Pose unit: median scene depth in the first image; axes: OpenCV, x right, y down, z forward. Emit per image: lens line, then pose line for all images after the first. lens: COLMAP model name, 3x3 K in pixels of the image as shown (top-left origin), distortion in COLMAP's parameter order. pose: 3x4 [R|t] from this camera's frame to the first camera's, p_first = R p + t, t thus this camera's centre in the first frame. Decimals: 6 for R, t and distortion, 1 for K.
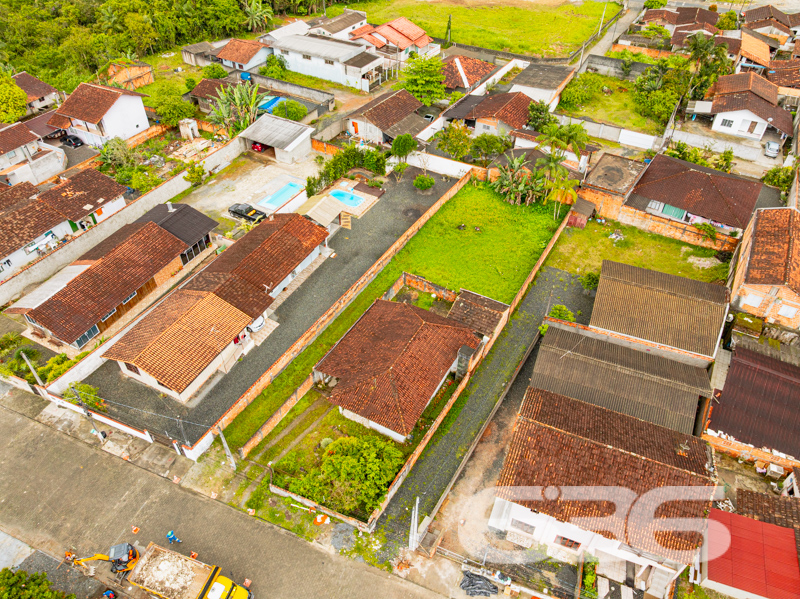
lens RADIAL K [[564.7, 0, 400.0], [0, 564.7, 299.5], [0, 0, 1]] dist [-0.040070, 0.006917]
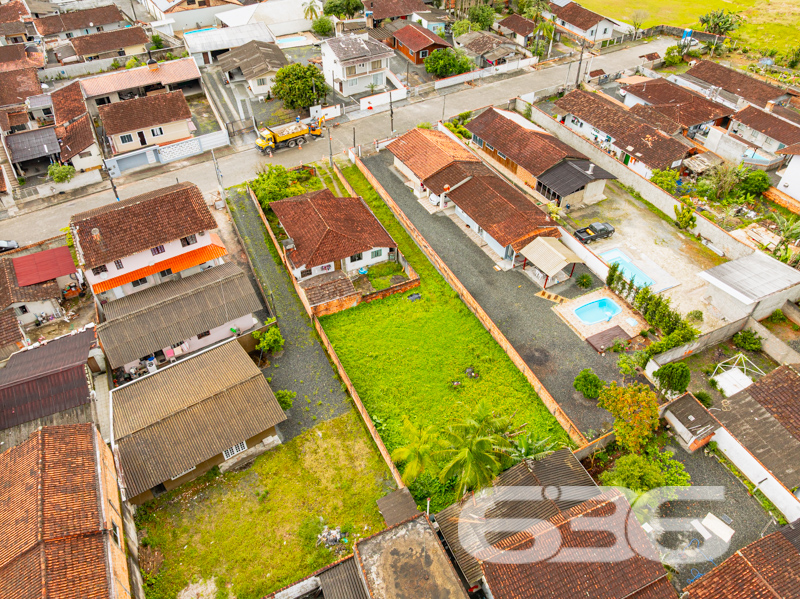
lens RADIAL K [[564.7, 0, 400.0], [0, 564.7, 299.5], [0, 0, 1]] dist [-0.040070, 0.006917]
pose [[-0.566487, 0.554480, -0.609626, 0.697527], [-0.567992, 0.273265, 0.776345, -0.844195], [0.597057, 0.786052, 0.160140, 0.929629]]
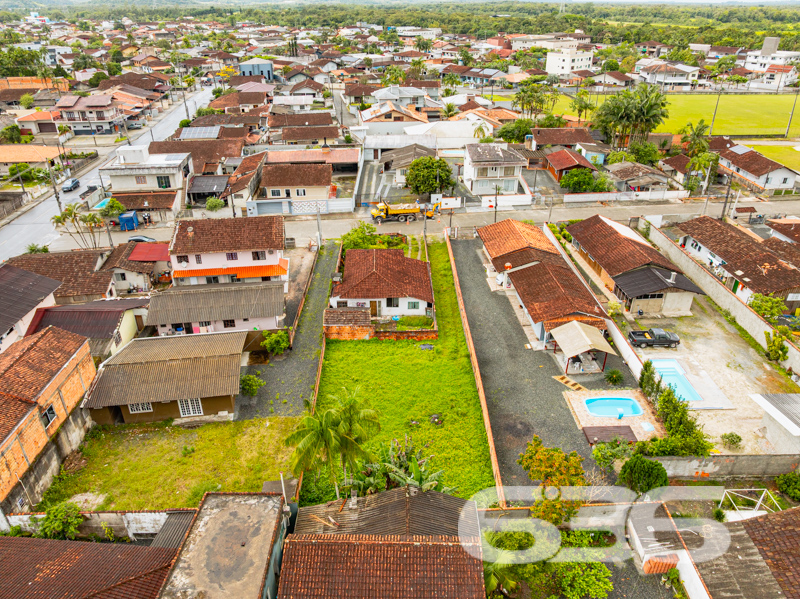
lens RADIAL K [[564.7, 0, 400.0], [0, 564.7, 299.5], [0, 0, 1]] dist [-0.040070, 0.006917]
pose [[-0.859321, 0.235932, -0.453766, 0.537392], [-0.353097, 0.368166, 0.860103, -0.963293], [0.369987, 0.899328, -0.233066, 1.257676]]
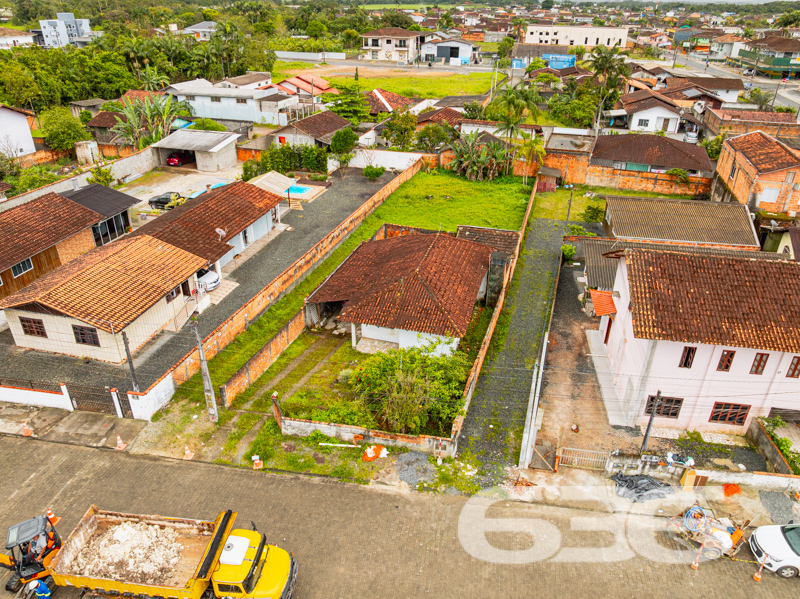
lens RADIAL K [[564.7, 0, 400.0], [0, 564.7, 299.5], [0, 0, 1]] dist [-0.040070, 0.006917]
pose [[0.974299, -0.105131, 0.199223, -0.159942], [0.150280, 0.962185, -0.227193, 0.272775], [-0.167804, 0.251293, 0.953254, 0.253154]]
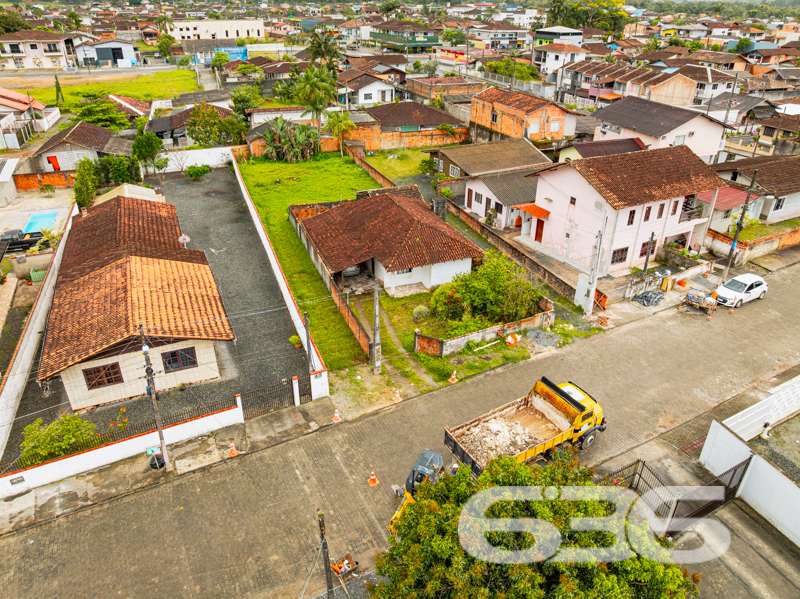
lens RADIAL K [[563.4, 0, 400.0], [0, 563.4, 299.5], [0, 0, 1]] dist [-0.059705, 0.038751]
pose [[0.640642, -0.371938, 0.671744, -0.563981], [0.518832, 0.854603, -0.021625, 0.199513], [-0.566031, 0.362376, 0.740468, 0.339195]]
